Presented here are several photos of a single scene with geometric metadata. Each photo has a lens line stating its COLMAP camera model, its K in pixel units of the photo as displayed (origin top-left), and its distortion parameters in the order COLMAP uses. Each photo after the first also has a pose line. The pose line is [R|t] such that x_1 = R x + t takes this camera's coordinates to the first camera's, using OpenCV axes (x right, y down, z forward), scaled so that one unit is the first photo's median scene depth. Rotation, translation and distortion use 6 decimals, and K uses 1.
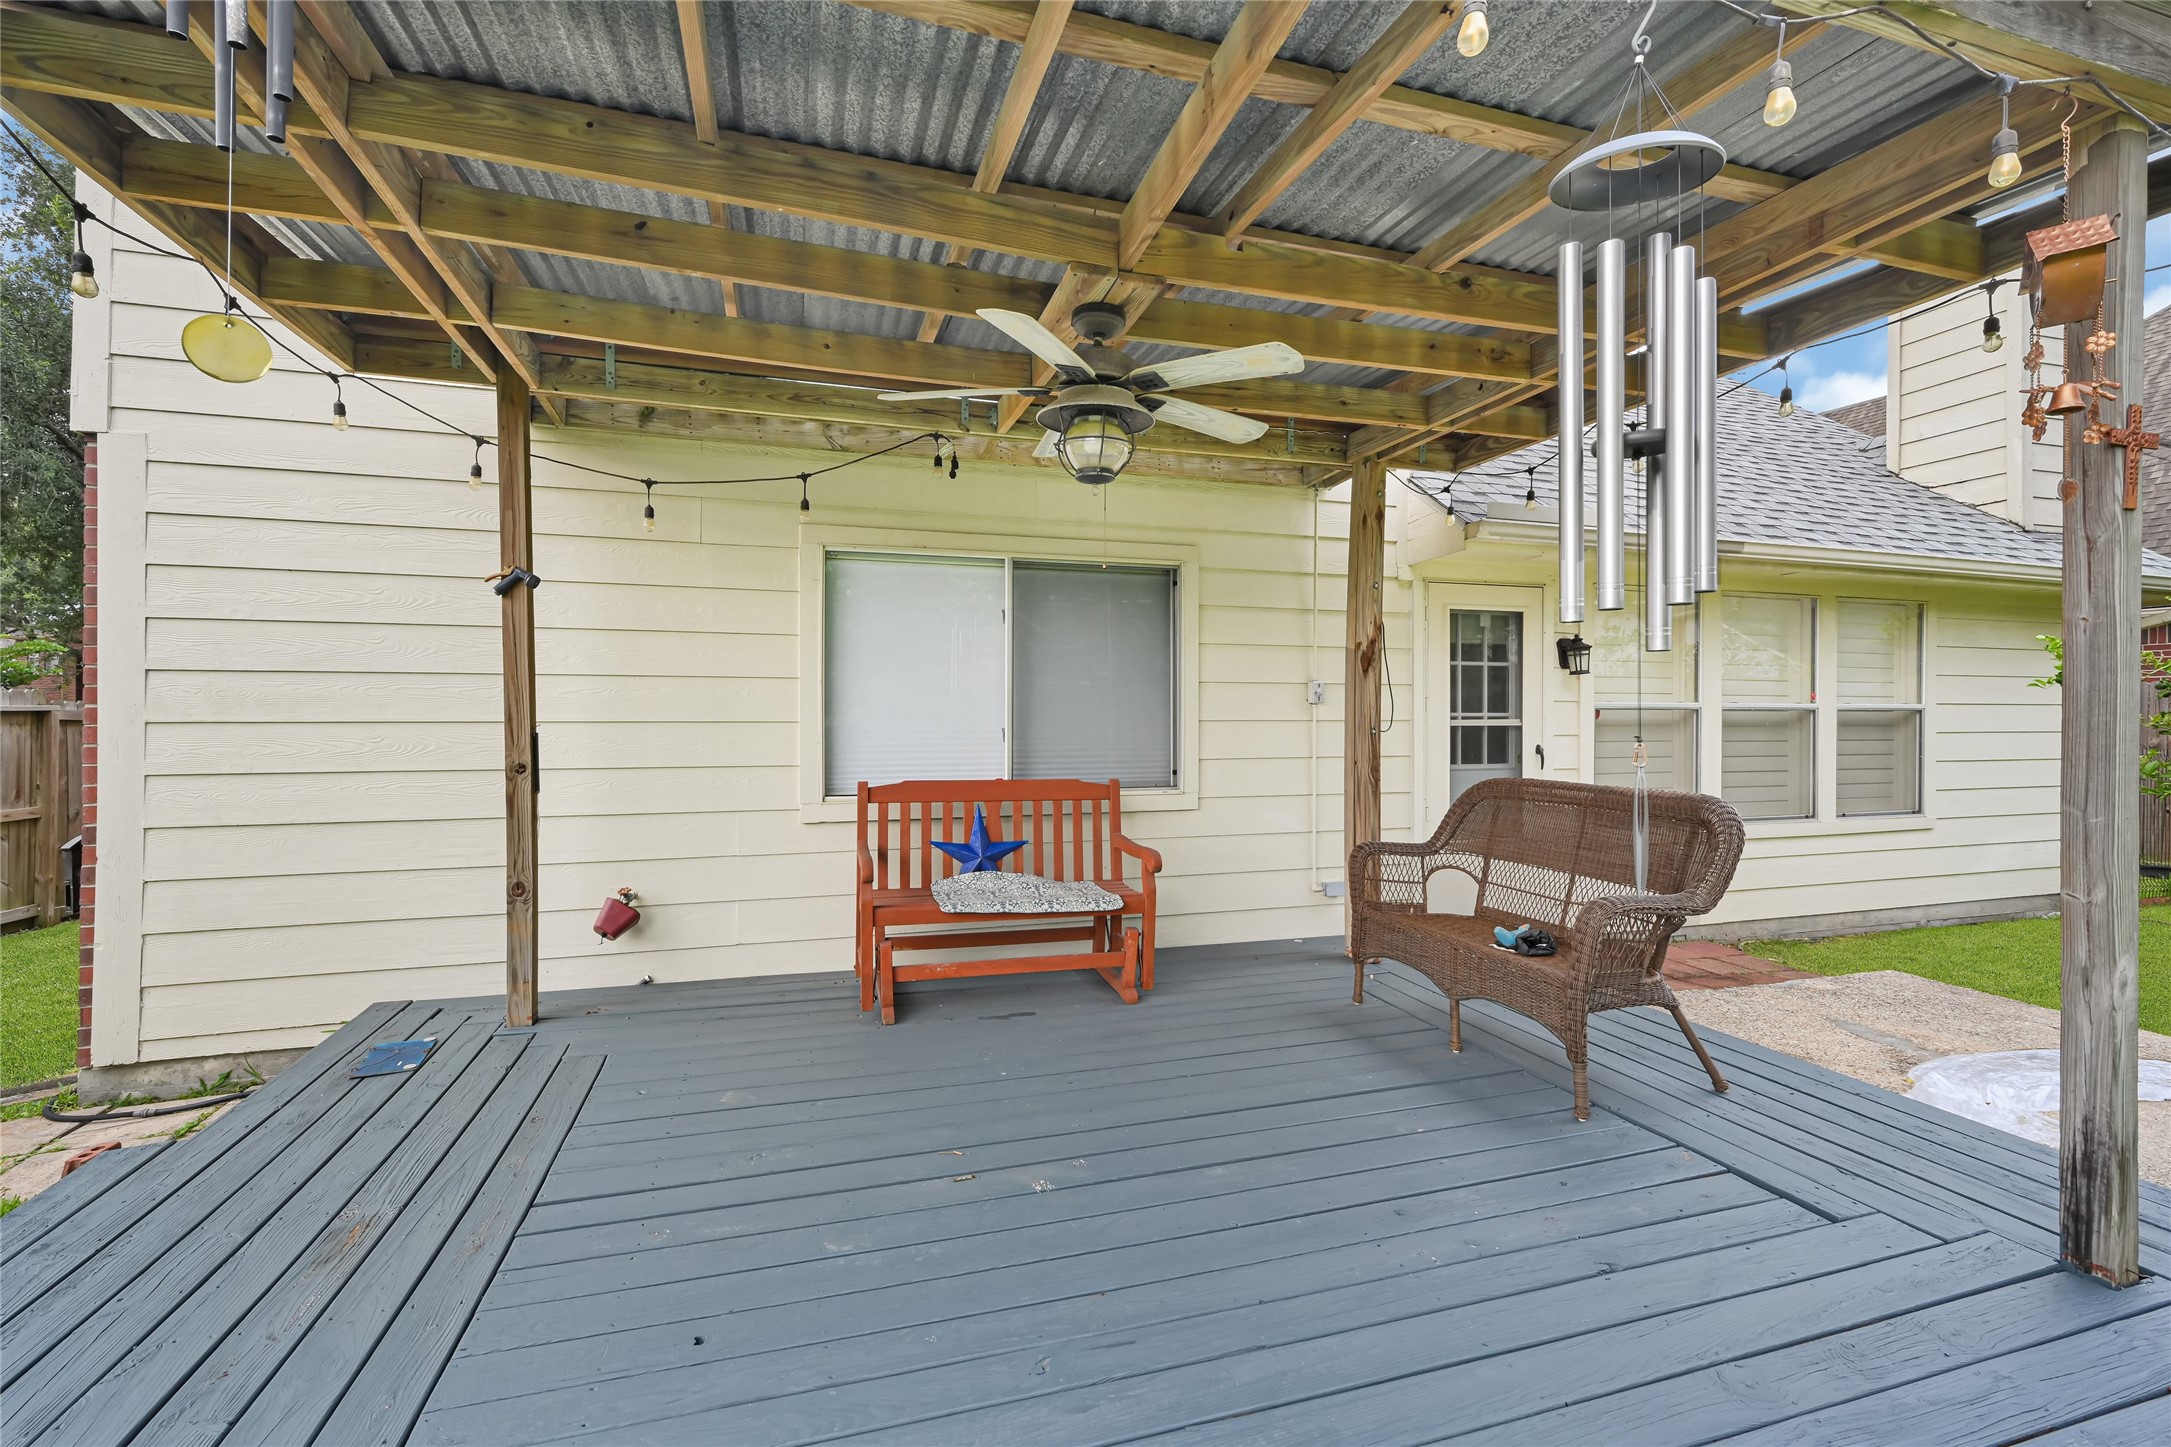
lens RADIAL K [[941.2, 0, 1053.2], [0, 941.2, 707.7], [0, 0, 1]] dist [0.001492, -0.000219]
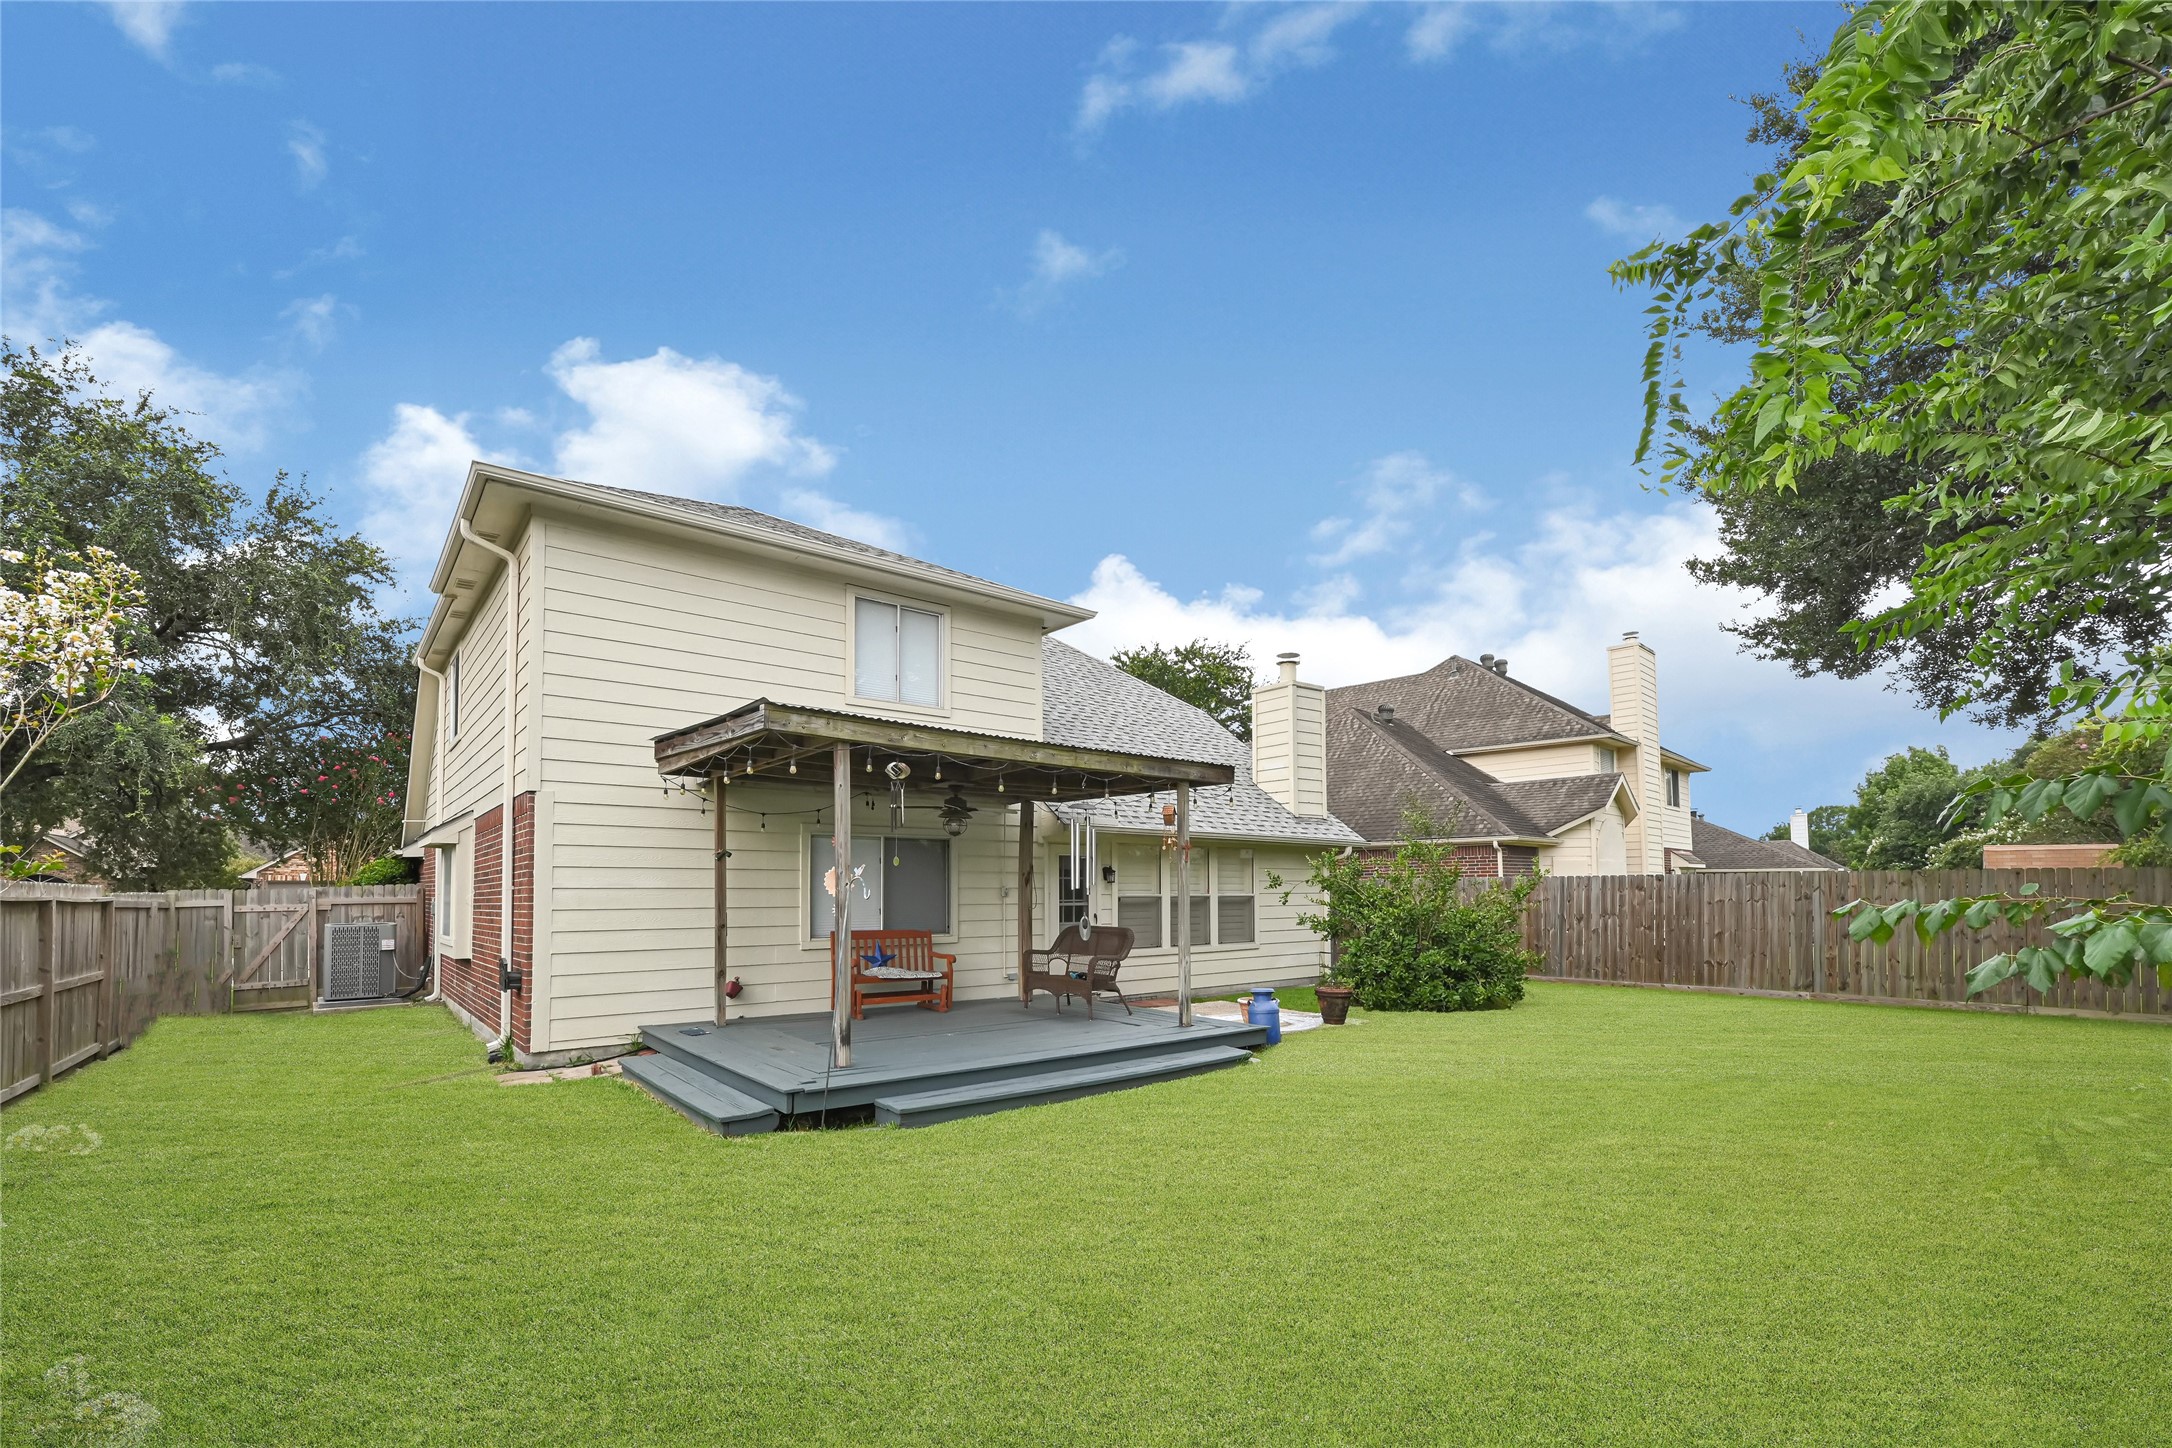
lens RADIAL K [[937.2, 0, 1079.8], [0, 937.2, 861.5], [0, 0, 1]] dist [0.012823, -0.000064]
pose [[0.921357, 0.009685, 0.388598, -0.539132], [0.000233, 0.999676, -0.025467, -0.038532], [-0.388718, 0.023555, 0.921056, -1.436492]]
